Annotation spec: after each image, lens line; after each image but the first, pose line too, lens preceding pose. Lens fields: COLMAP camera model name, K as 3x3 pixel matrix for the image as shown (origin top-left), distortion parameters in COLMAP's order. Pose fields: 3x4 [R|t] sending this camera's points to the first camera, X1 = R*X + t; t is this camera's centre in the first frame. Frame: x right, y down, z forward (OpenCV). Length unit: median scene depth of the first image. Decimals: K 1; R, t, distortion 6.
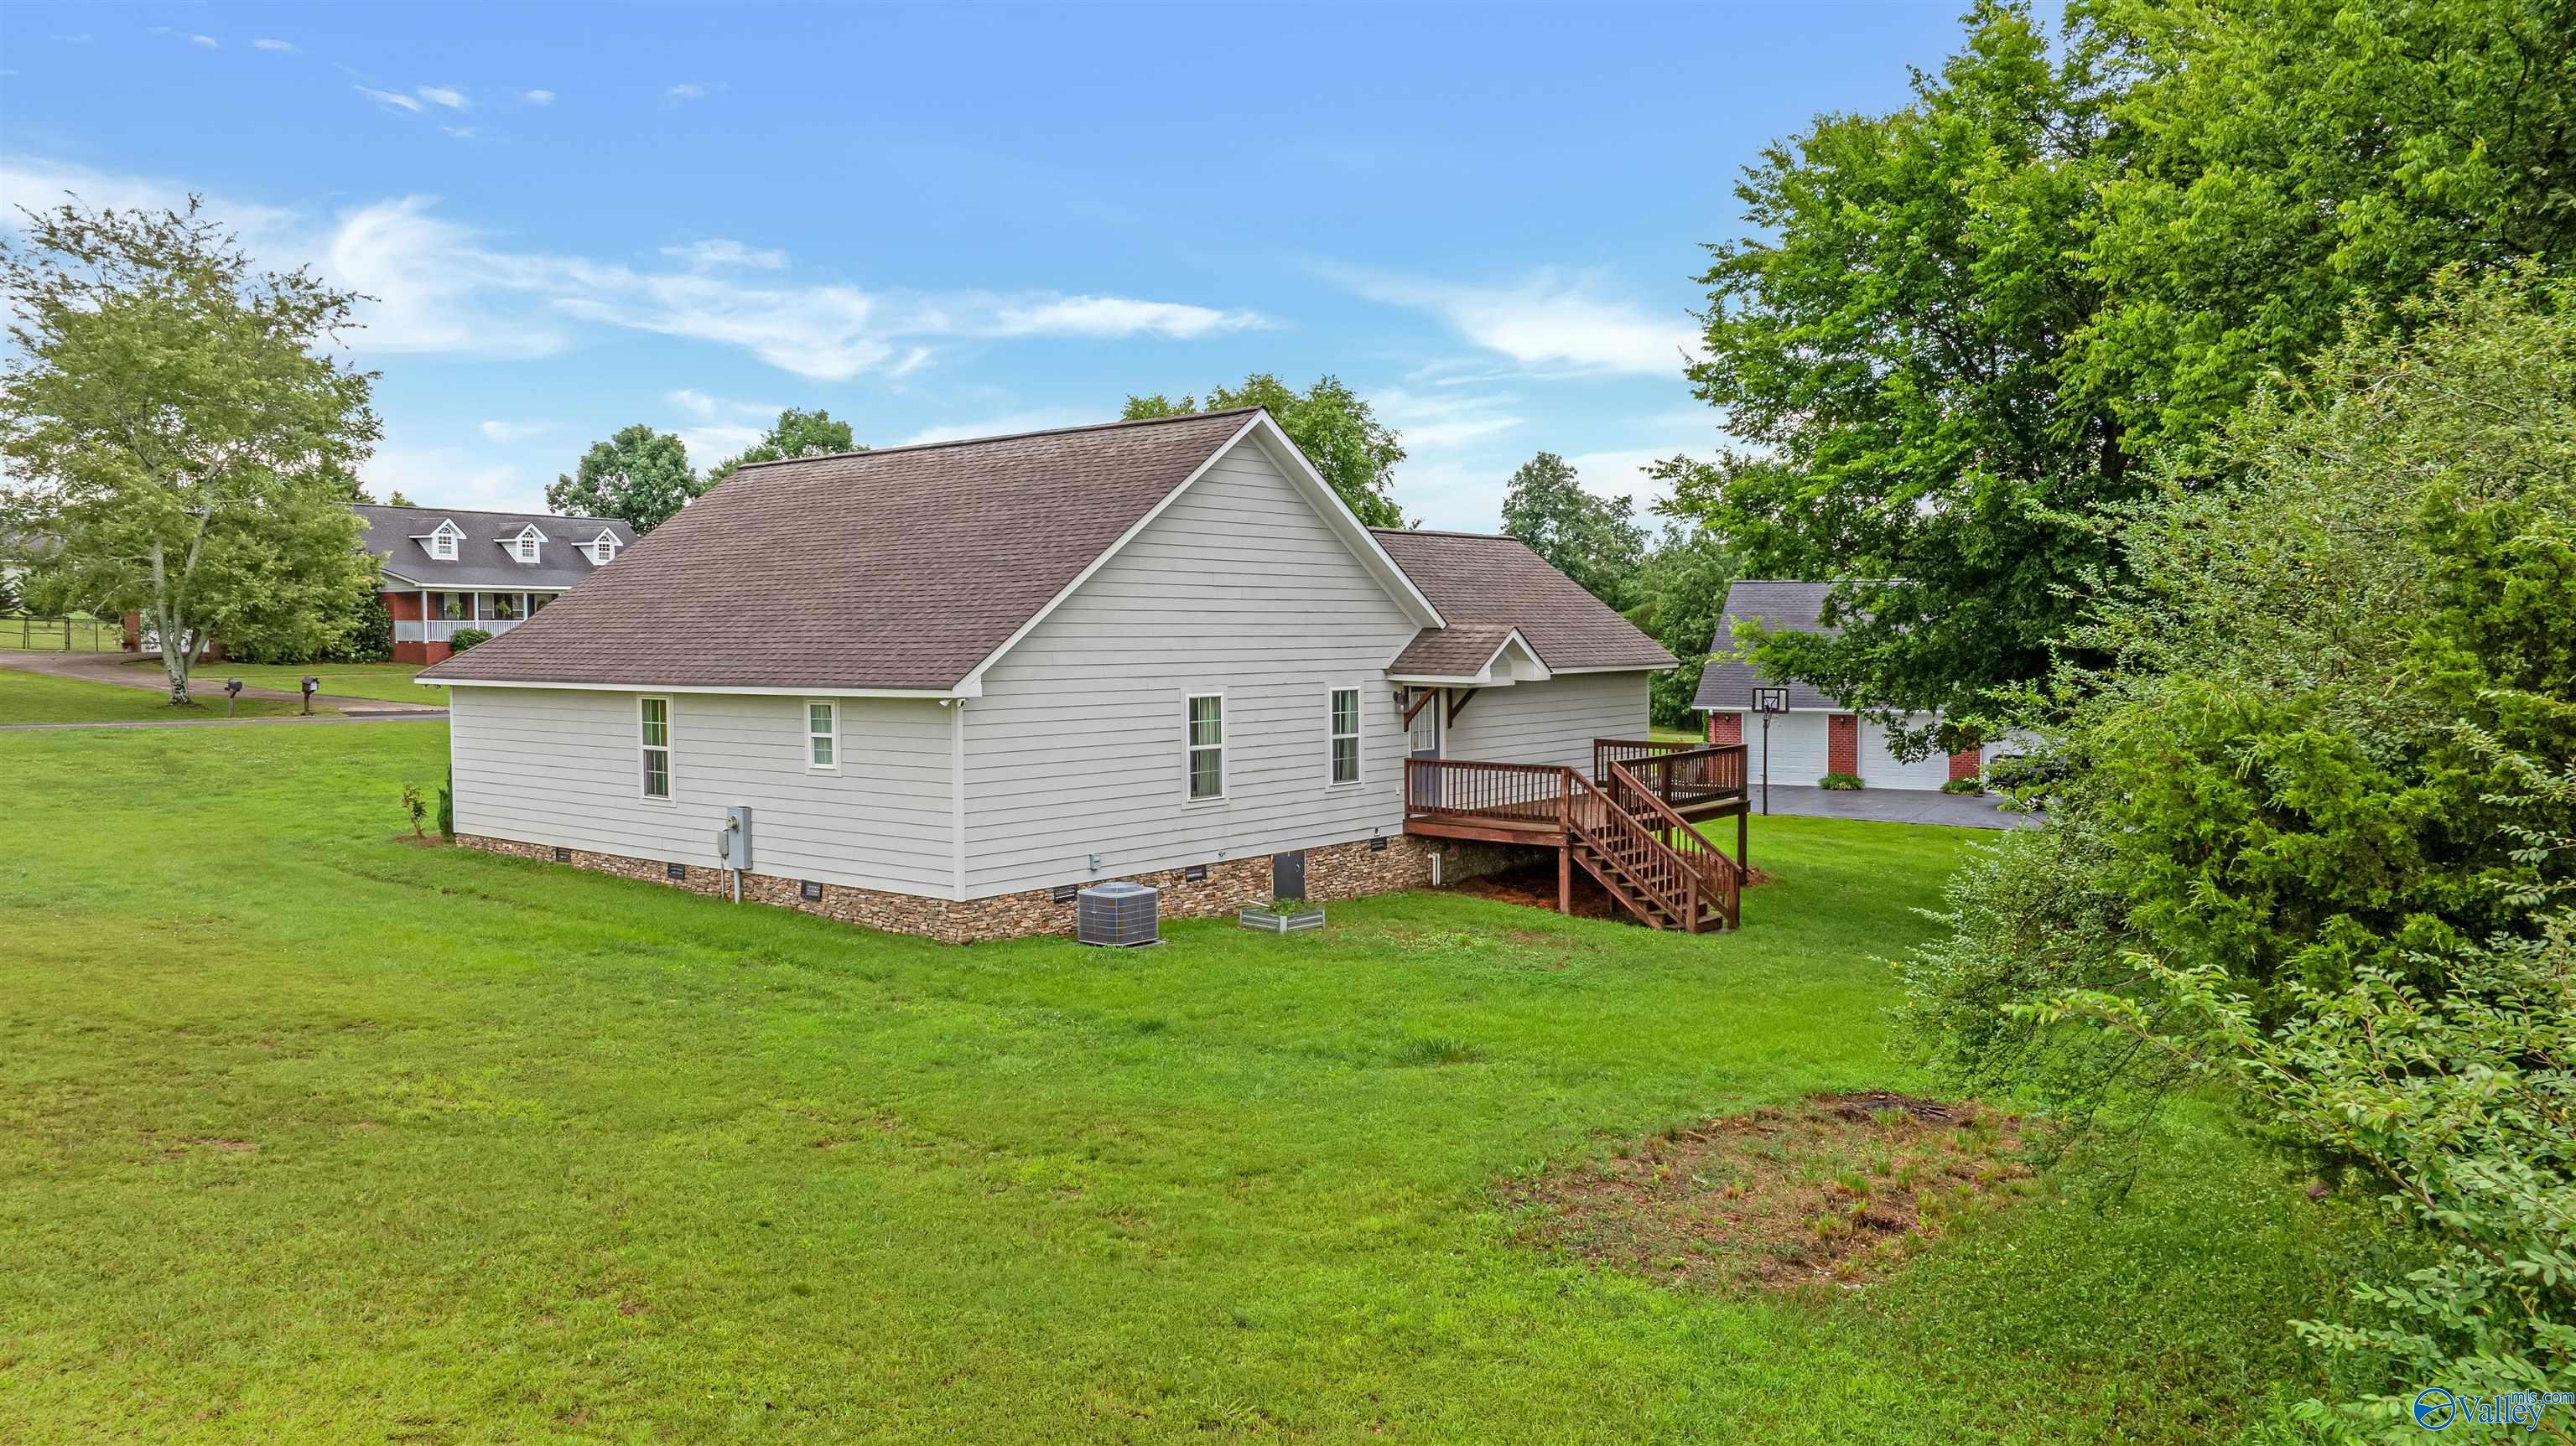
lens RADIAL K [[1825.3, 0, 1288.2], [0, 1825.3, 724.2], [0, 0, 1]] dist [-0.040049, 0.039757]
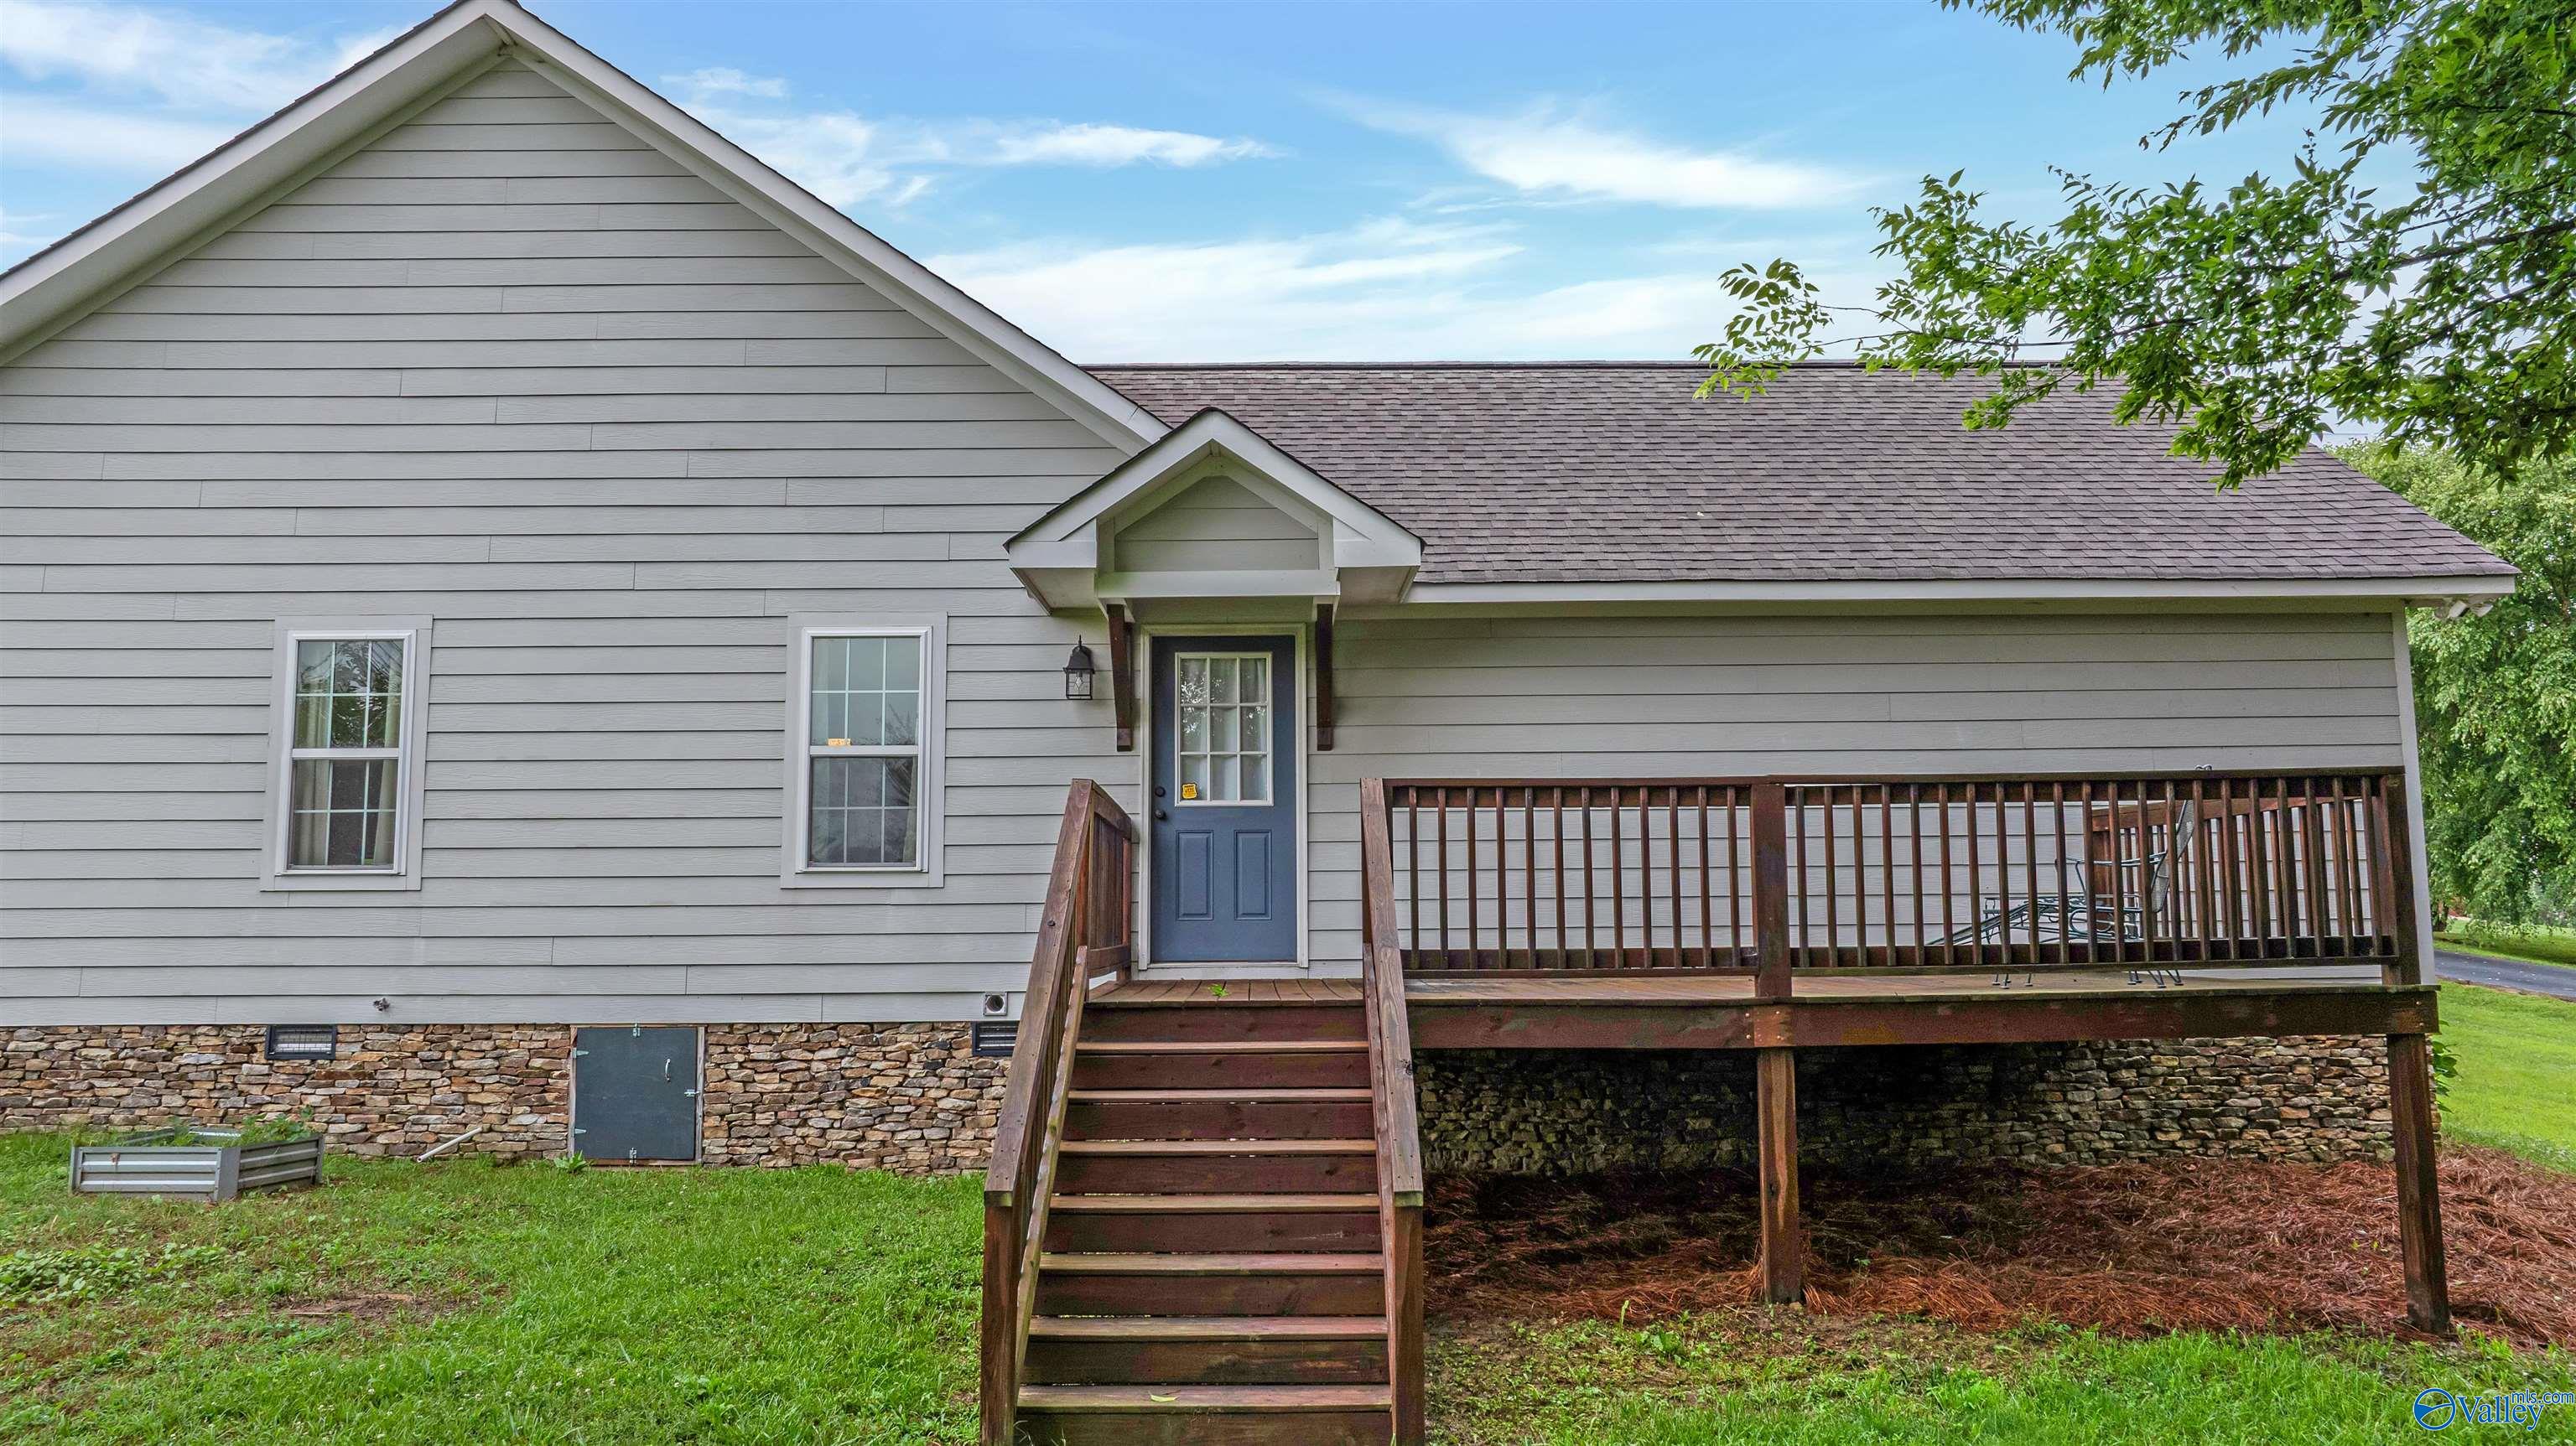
lens RADIAL K [[1825.3, 0, 1287.1], [0, 1825.3, 722.4], [0, 0, 1]] dist [-0.040049, 0.039757]
pose [[0.630196, -0.086043, -0.771654, 0.420622], [-0.038041, 0.989225, -0.141371, 0.056373], [0.775503, 0.118446, 0.620133, 0.875449]]
